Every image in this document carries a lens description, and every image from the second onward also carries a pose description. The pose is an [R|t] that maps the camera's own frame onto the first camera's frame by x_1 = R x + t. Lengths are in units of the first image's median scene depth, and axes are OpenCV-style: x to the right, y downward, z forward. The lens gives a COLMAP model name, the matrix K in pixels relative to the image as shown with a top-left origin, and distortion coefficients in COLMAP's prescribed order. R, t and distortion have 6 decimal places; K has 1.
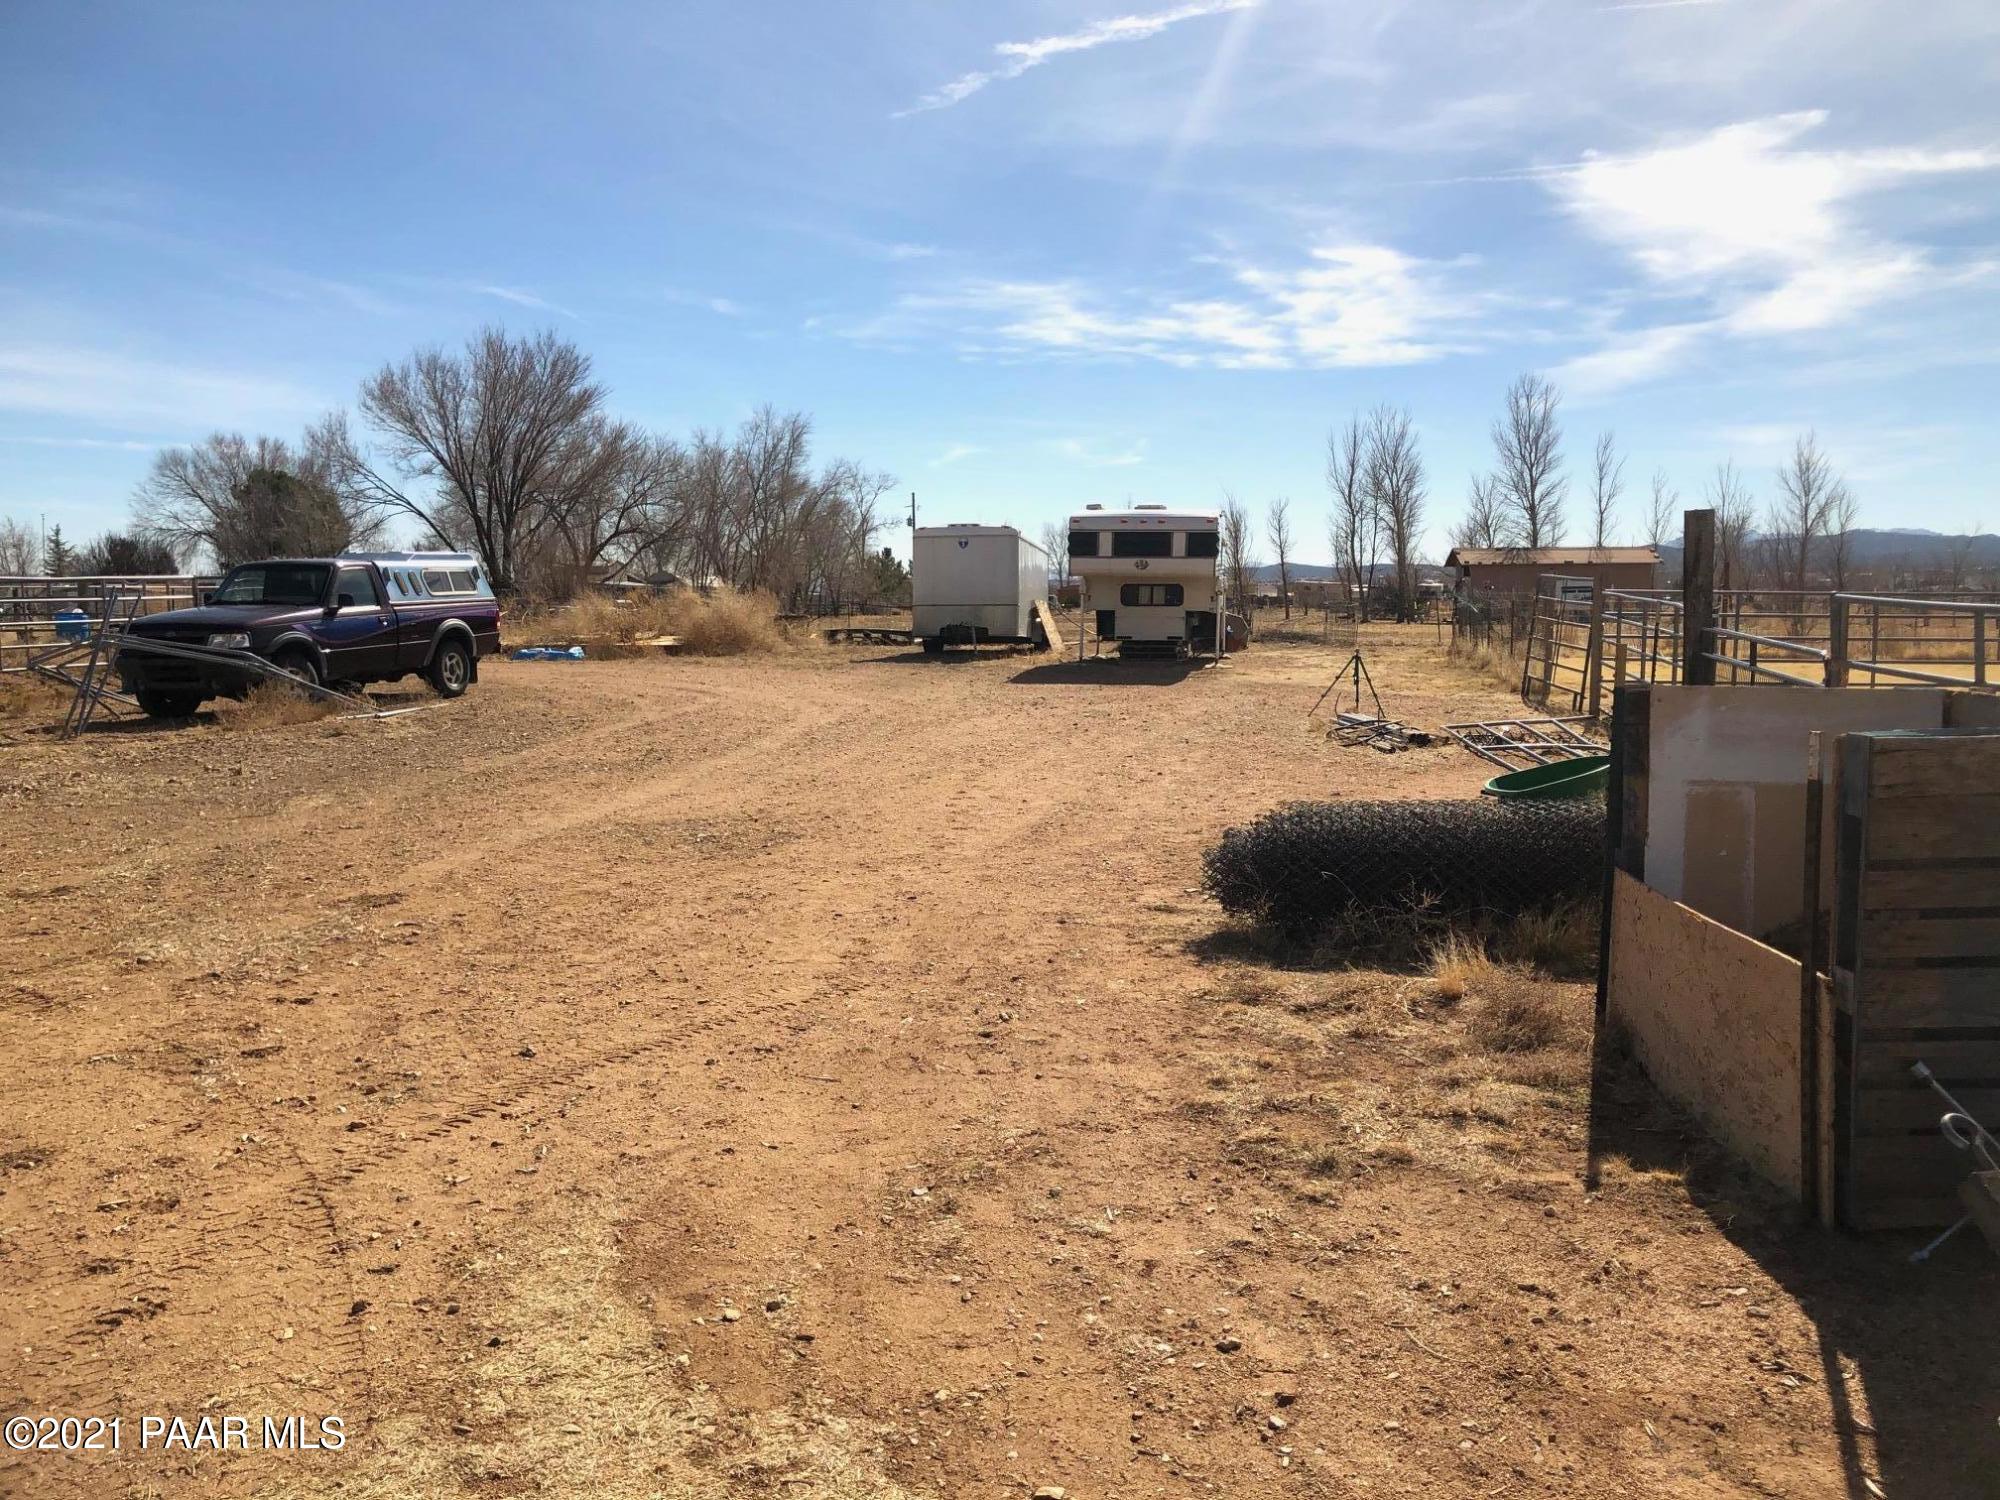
lens RADIAL K [[1593.6, 0, 1000.0], [0, 1593.6, 750.0], [0, 0, 1]] dist [0.046653, -0.064781]
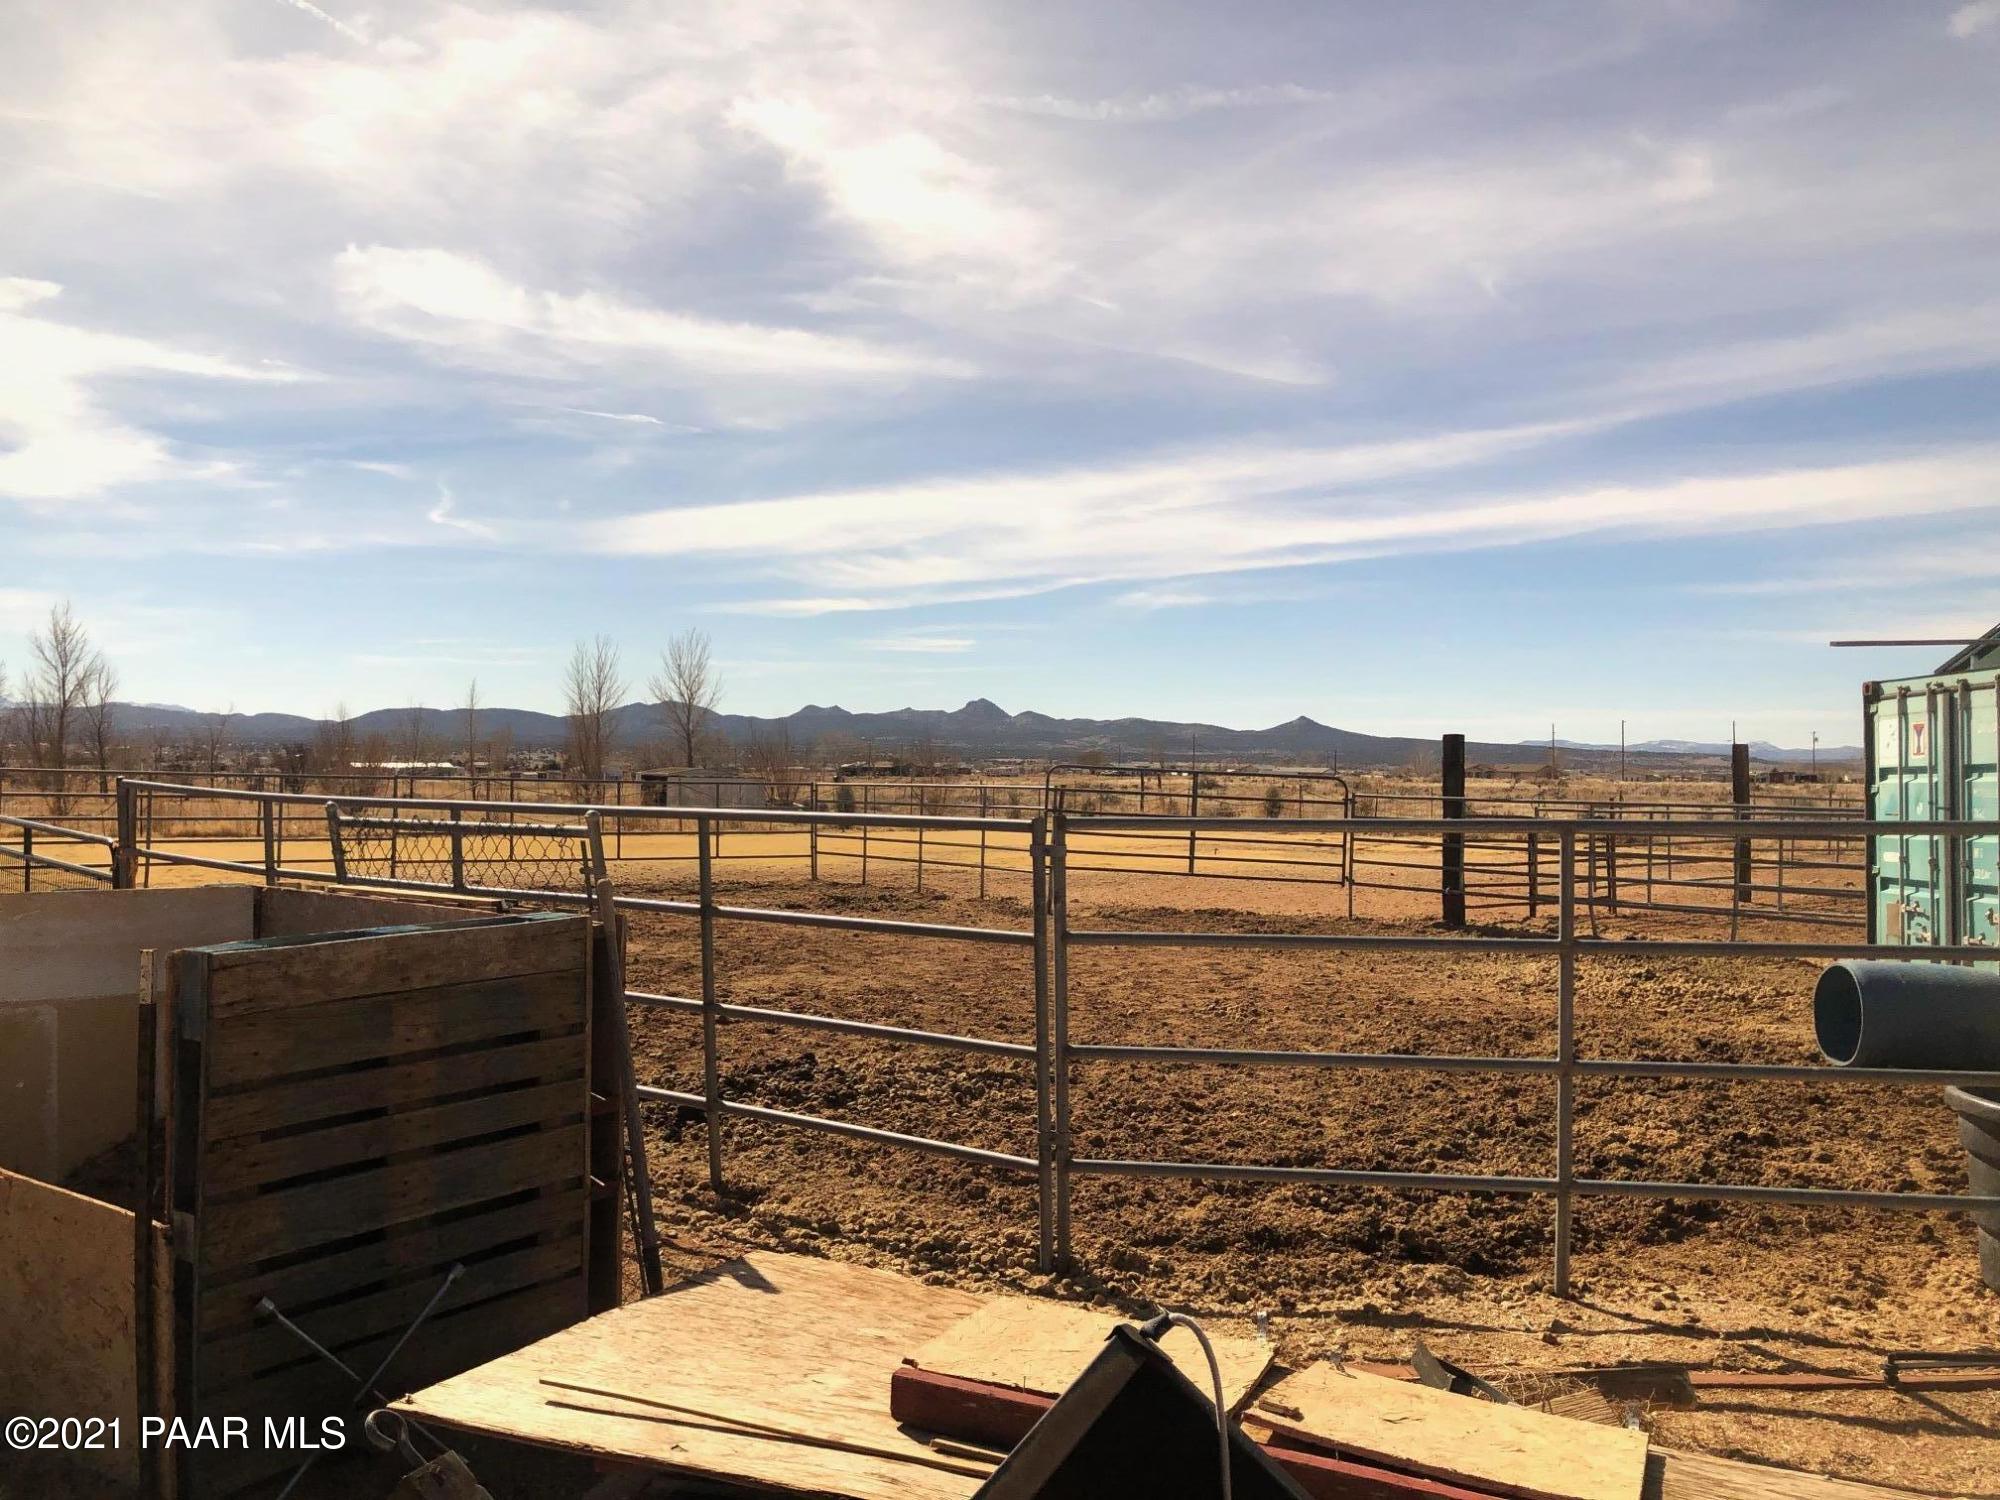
lens RADIAL K [[1593.6, 0, 1000.0], [0, 1593.6, 750.0], [0, 0, 1]] dist [0.046653, -0.064781]
pose [[0.548523, 0.031756, 0.835532, 0.013795], [0.058811, 0.995338, -0.076439, -0.026318], [-0.834064, 0.091067, 0.544099, 0.101010]]
